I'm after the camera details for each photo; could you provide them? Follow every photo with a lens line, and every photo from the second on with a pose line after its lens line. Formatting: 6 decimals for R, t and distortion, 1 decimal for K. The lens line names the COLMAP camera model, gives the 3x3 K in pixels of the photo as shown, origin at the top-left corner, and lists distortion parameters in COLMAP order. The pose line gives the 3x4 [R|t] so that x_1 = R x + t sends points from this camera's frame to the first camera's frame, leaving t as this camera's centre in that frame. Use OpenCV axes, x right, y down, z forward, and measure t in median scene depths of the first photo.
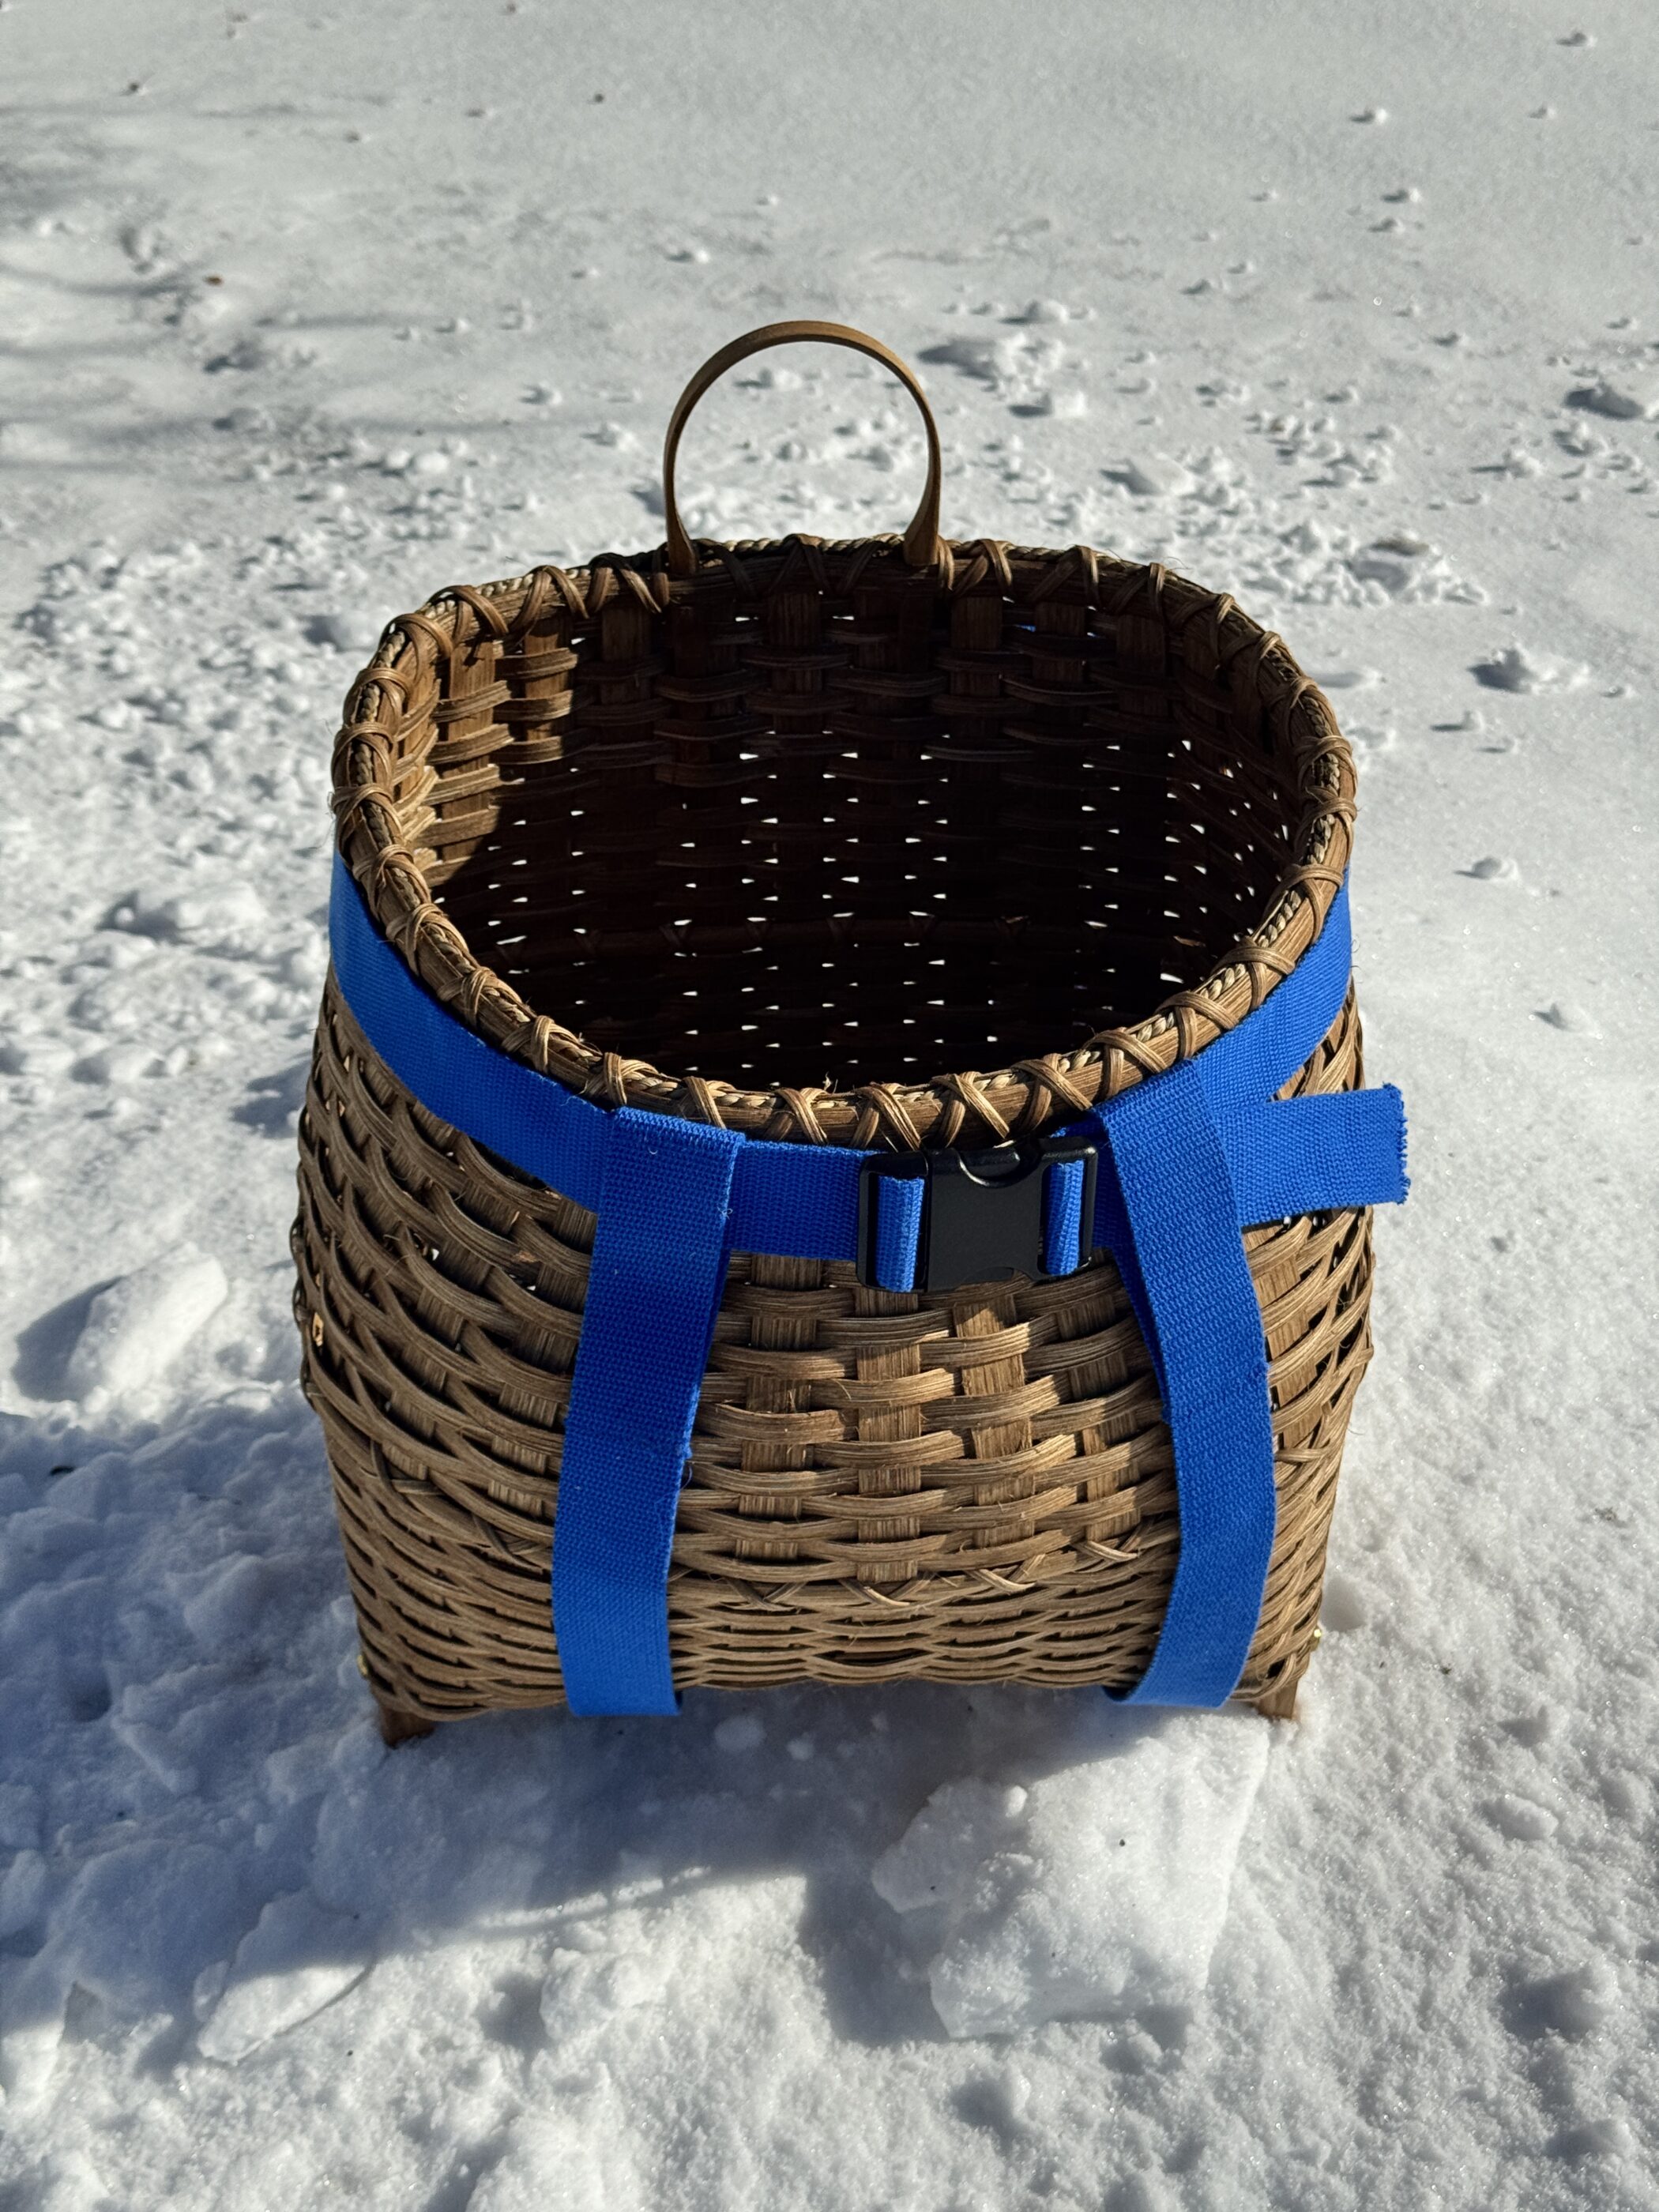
lens RADIAL K [[3095.3, 0, 829.5], [0, 3095.3, 1106.0], [0, 0, 1]] dist [0.224384, -0.490374]
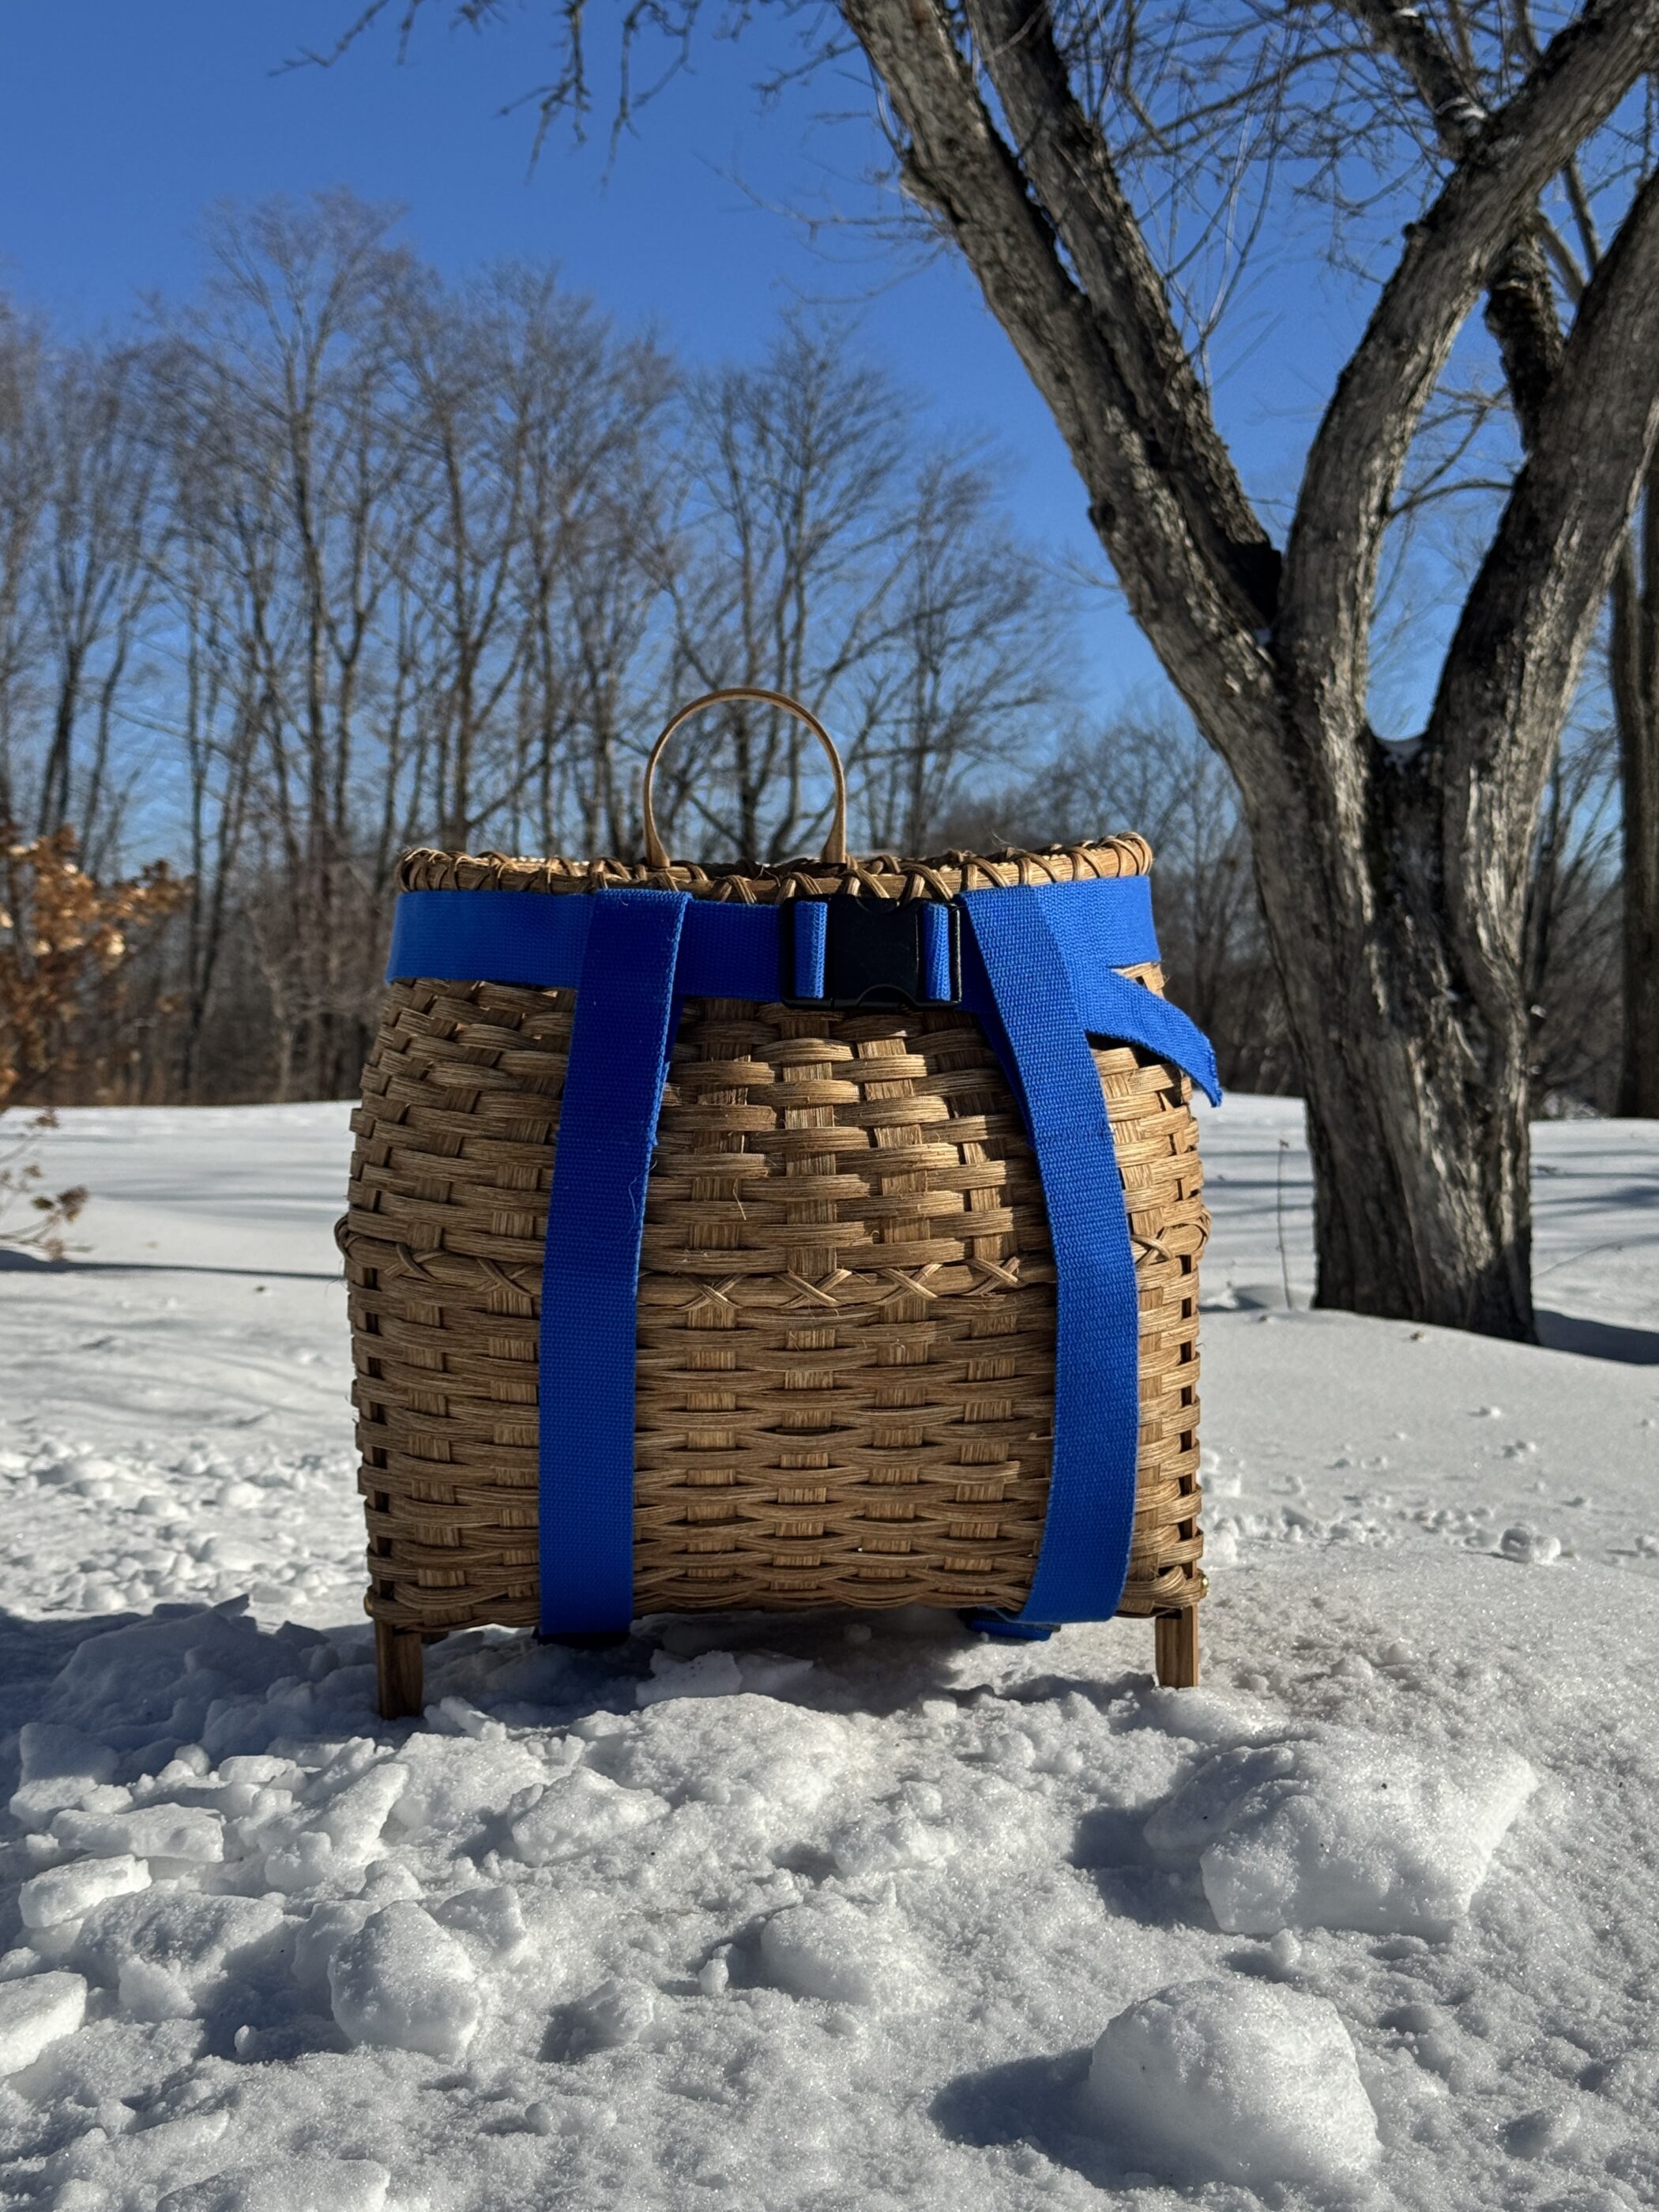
lens RADIAL K [[3095.3, 0, 829.5], [0, 3095.3, 1106.0], [0, 0, 1]] dist [0.224384, -0.490374]
pose [[0.999701, -0.024143, -0.003993, 0.032173], [0.016572, 0.788010, -0.615439, 0.861572], [0.018005, 0.615189, 0.788174, -0.002129]]
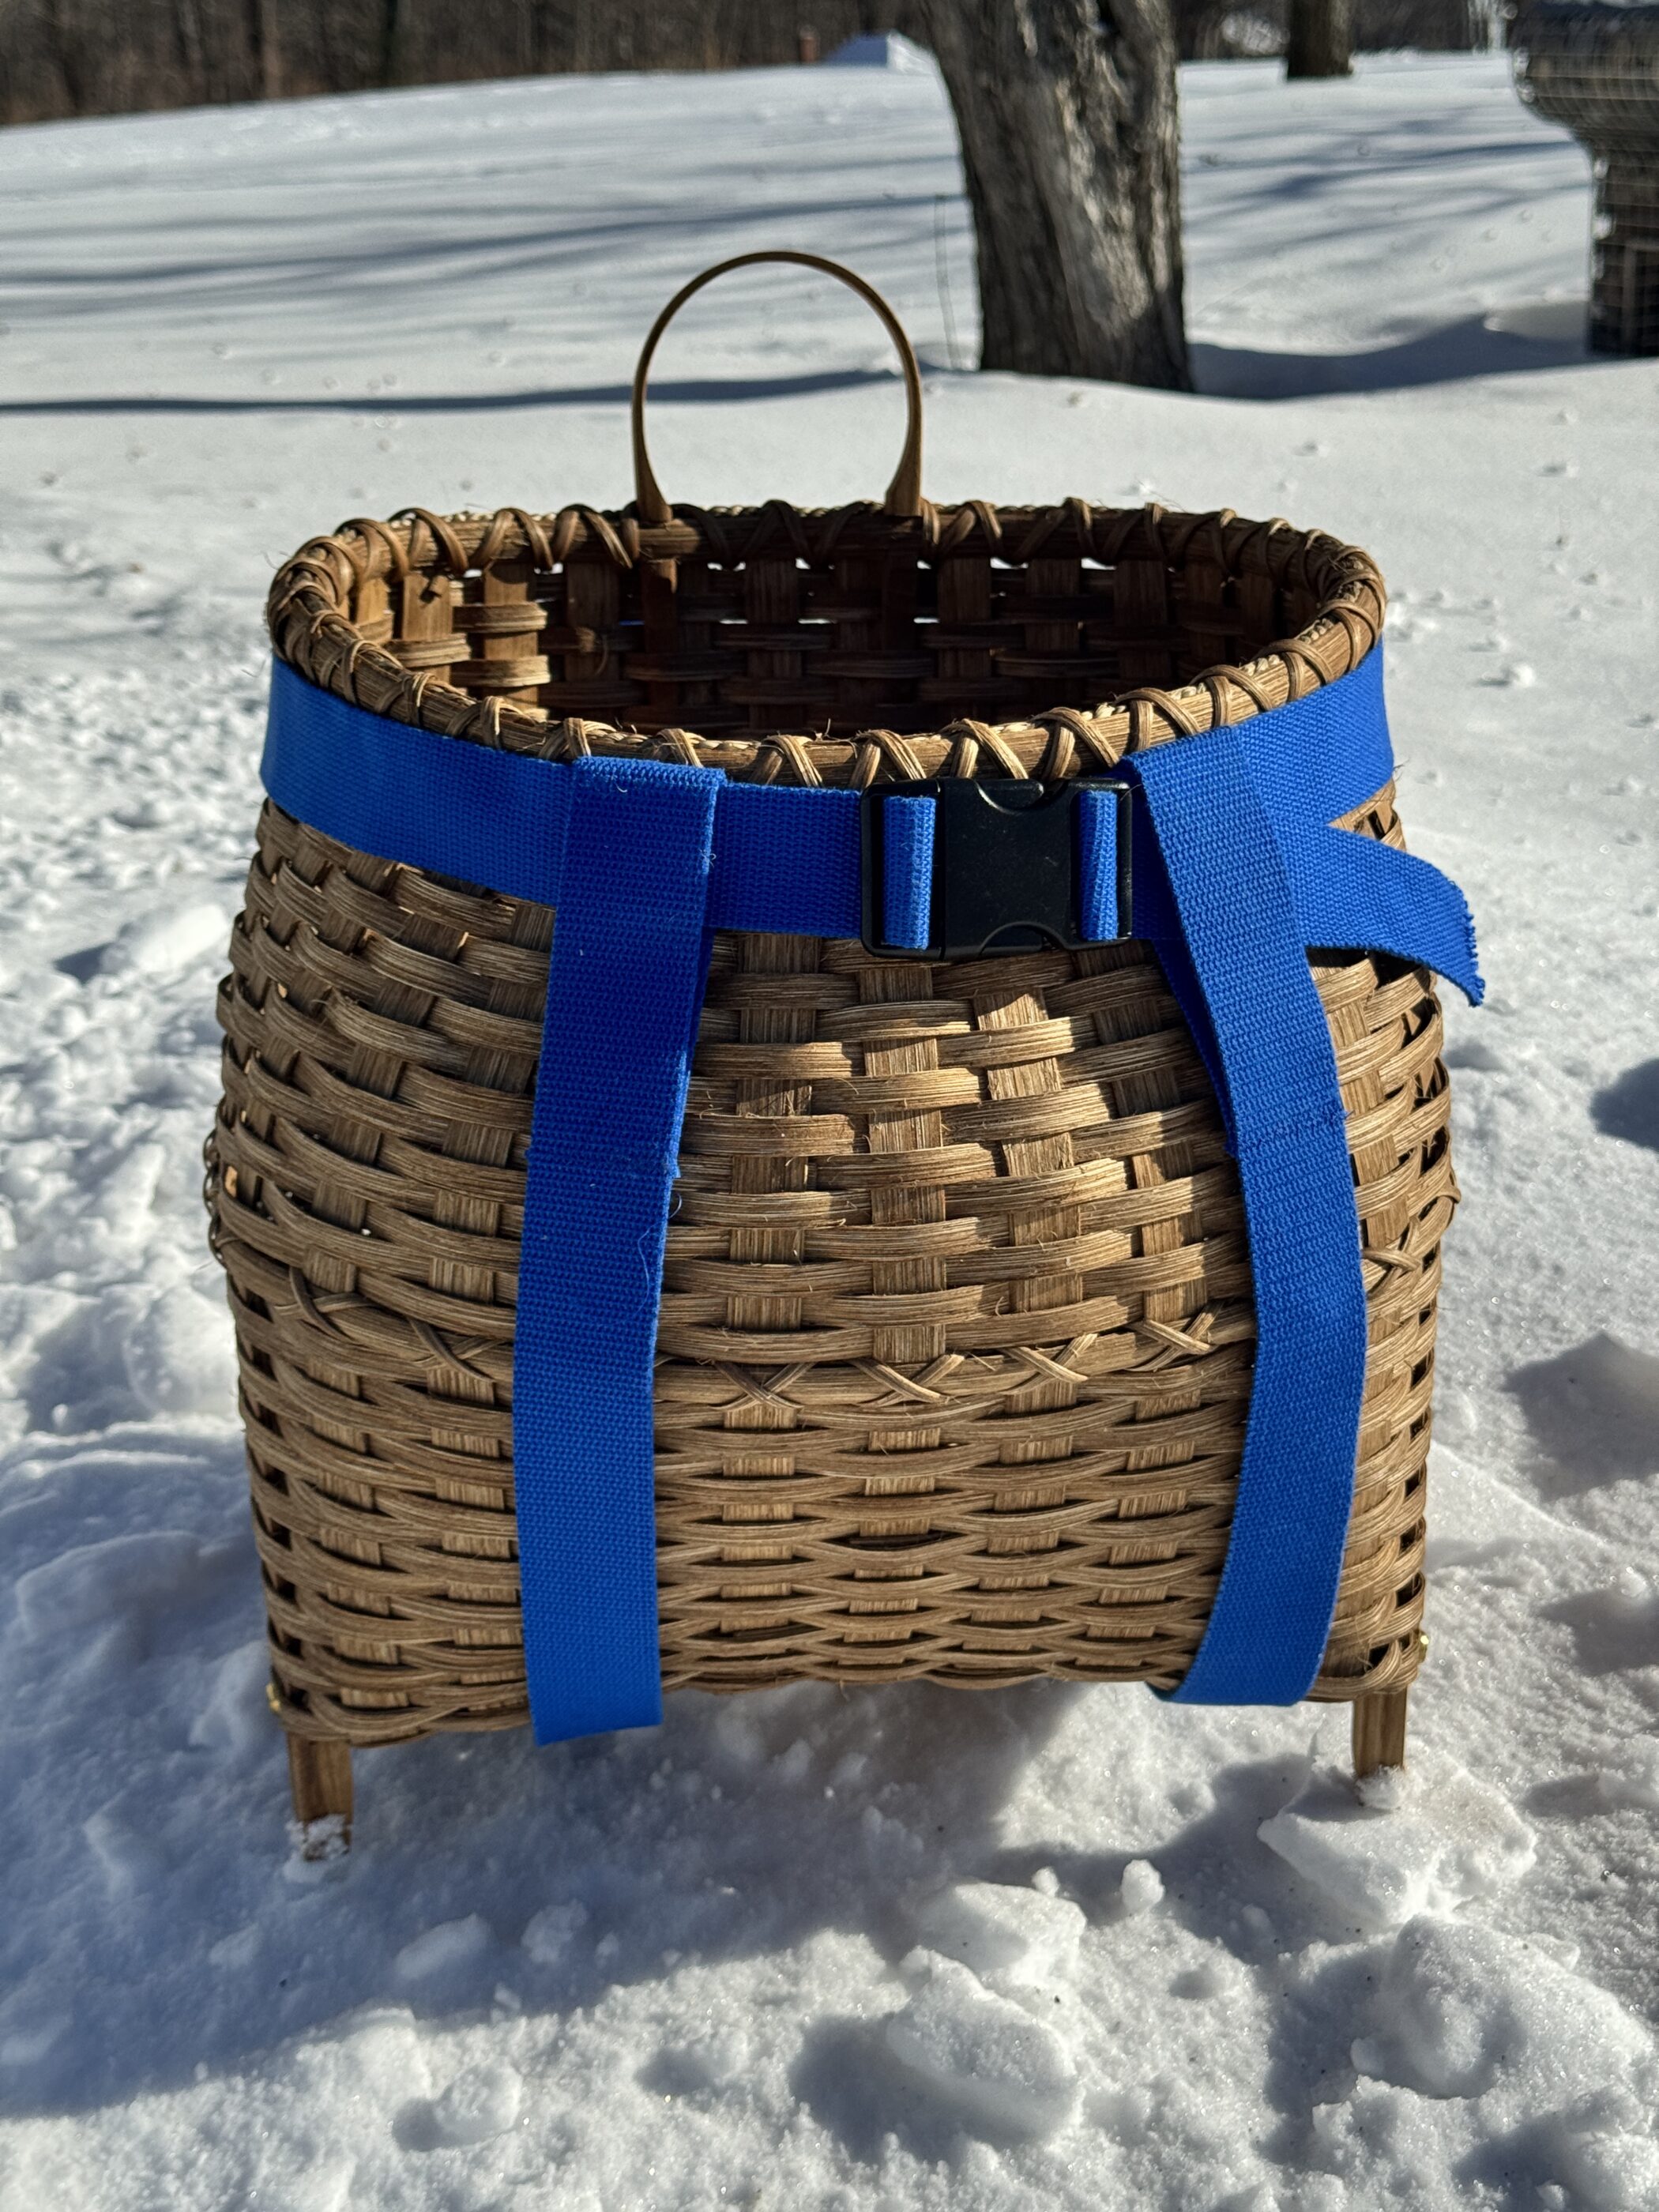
lens RADIAL K [[3122.6, 0, 902.8], [0, 3122.6, 1095.8], [0, 0, 1]] dist [0.133473, -0.012653]
pose [[0.999075, -0.028001, 0.032641, -0.008624], [0.037894, 0.932071, -0.360288, 0.391552], [-0.020335, 0.361191, 0.932270, 0.199927]]
